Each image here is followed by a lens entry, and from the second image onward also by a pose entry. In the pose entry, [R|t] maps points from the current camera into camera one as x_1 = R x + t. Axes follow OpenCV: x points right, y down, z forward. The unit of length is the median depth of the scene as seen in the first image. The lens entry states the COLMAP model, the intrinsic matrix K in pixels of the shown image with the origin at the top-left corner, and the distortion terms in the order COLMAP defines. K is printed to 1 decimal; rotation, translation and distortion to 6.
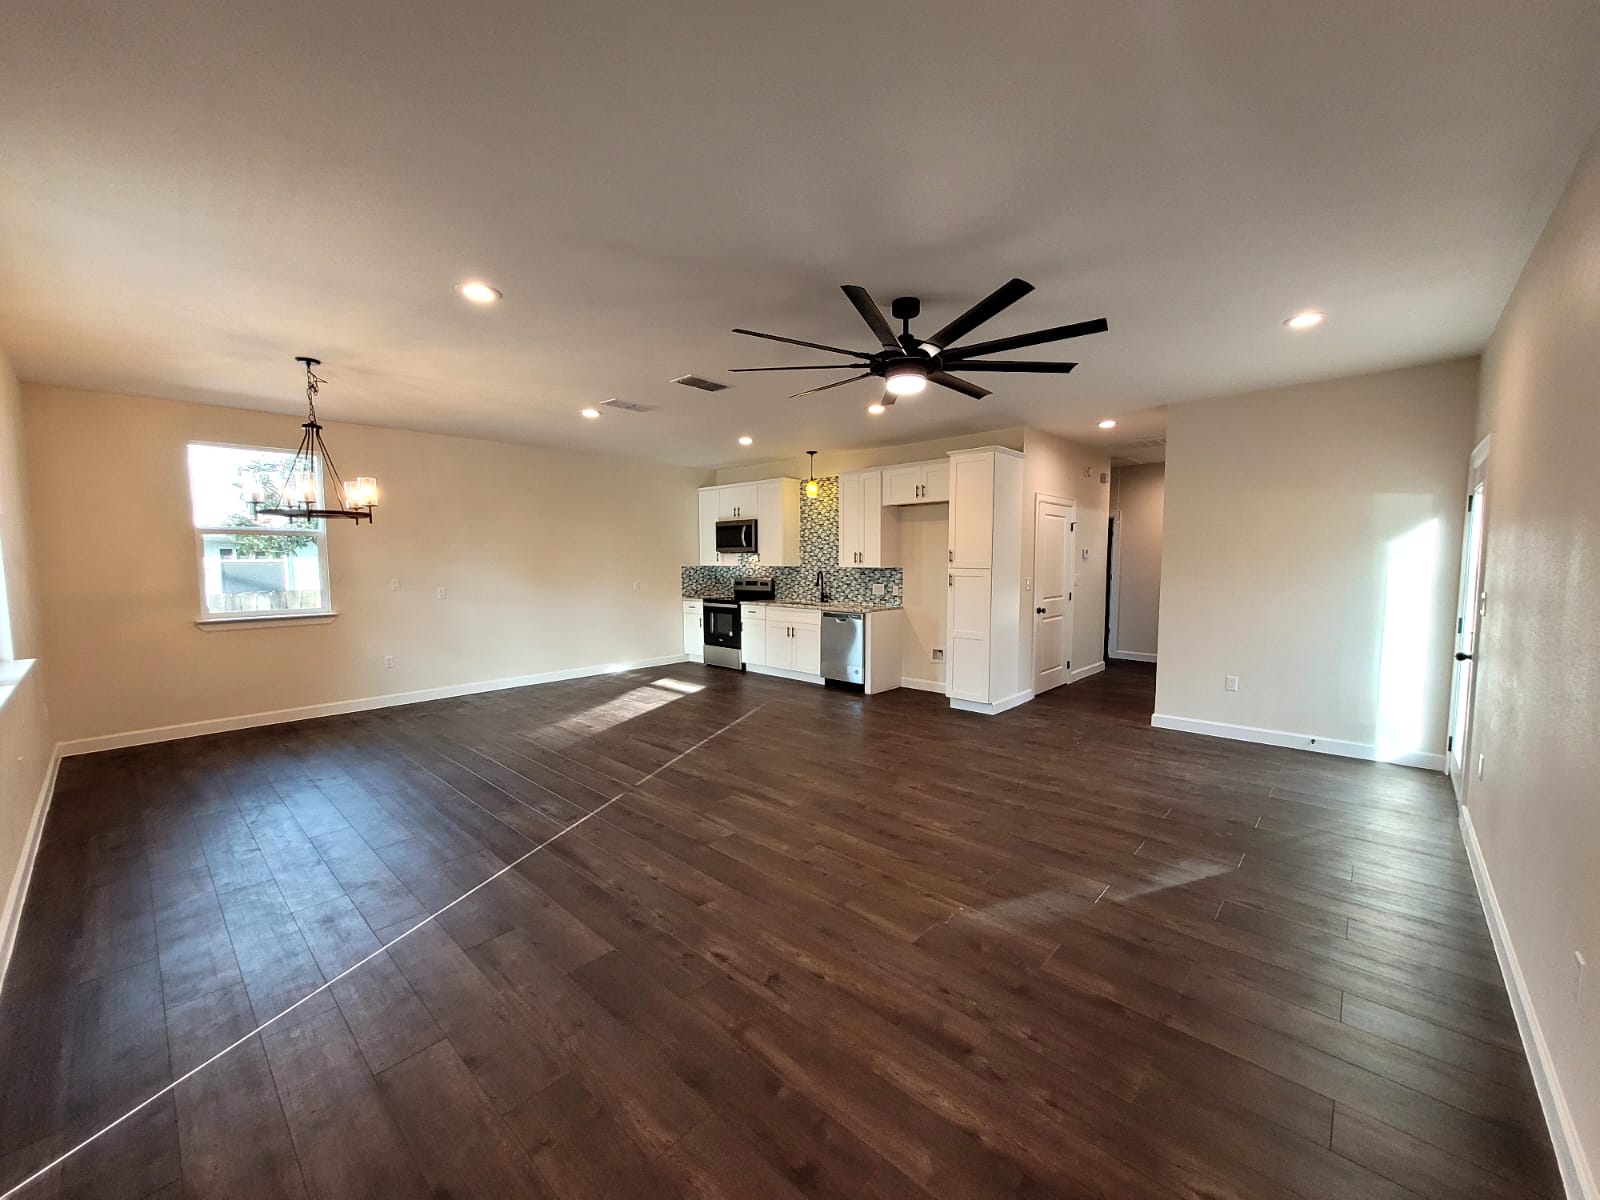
lens RADIAL K [[565.5, 0, 810.1], [0, 565.5, 604.5], [0, 0, 1]] dist [0.000212, 0.000017]
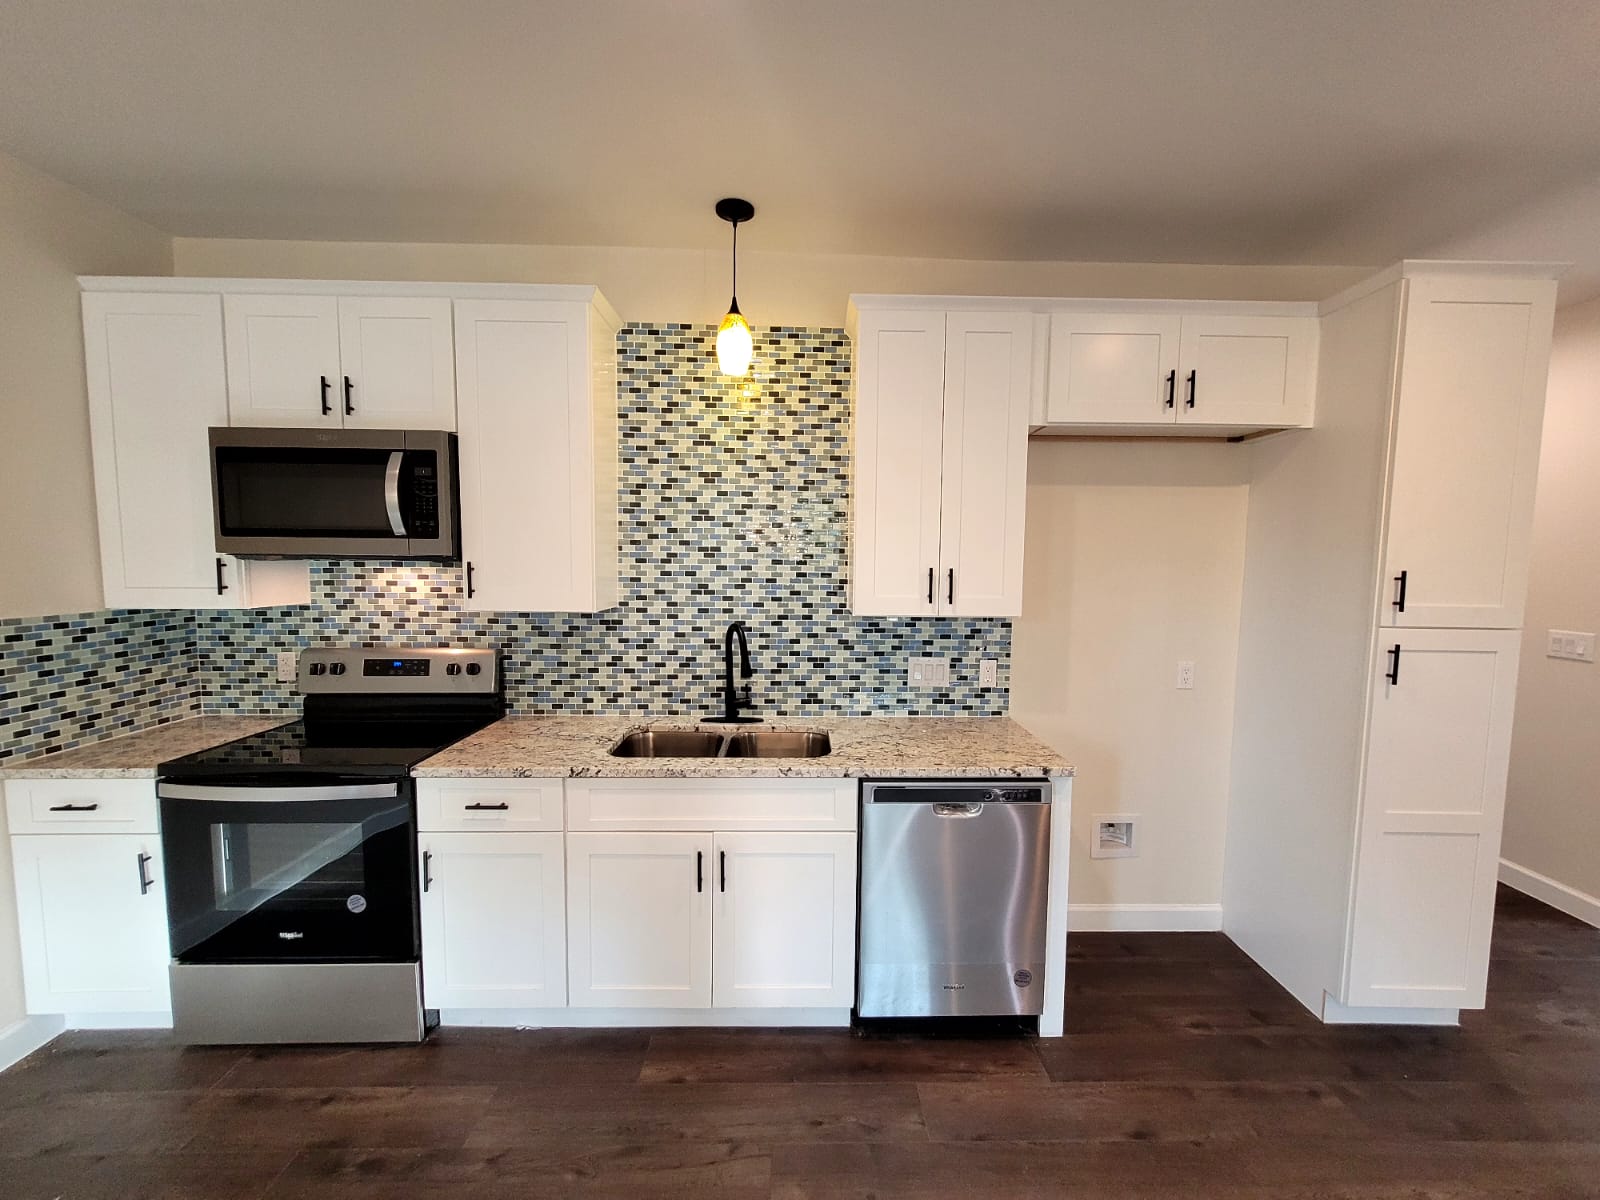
lens RADIAL K [[625.5, 0, 806.5], [0, 625.5, 604.9], [0, 0, 1]] dist [0.001464, -0.000017]
pose [[0.736751, -0.039446, 0.675012, -0.172812], [0.042836, 0.999014, 0.011625, -0.067535], [-0.674806, 0.020350, 0.737715, 0.677747]]
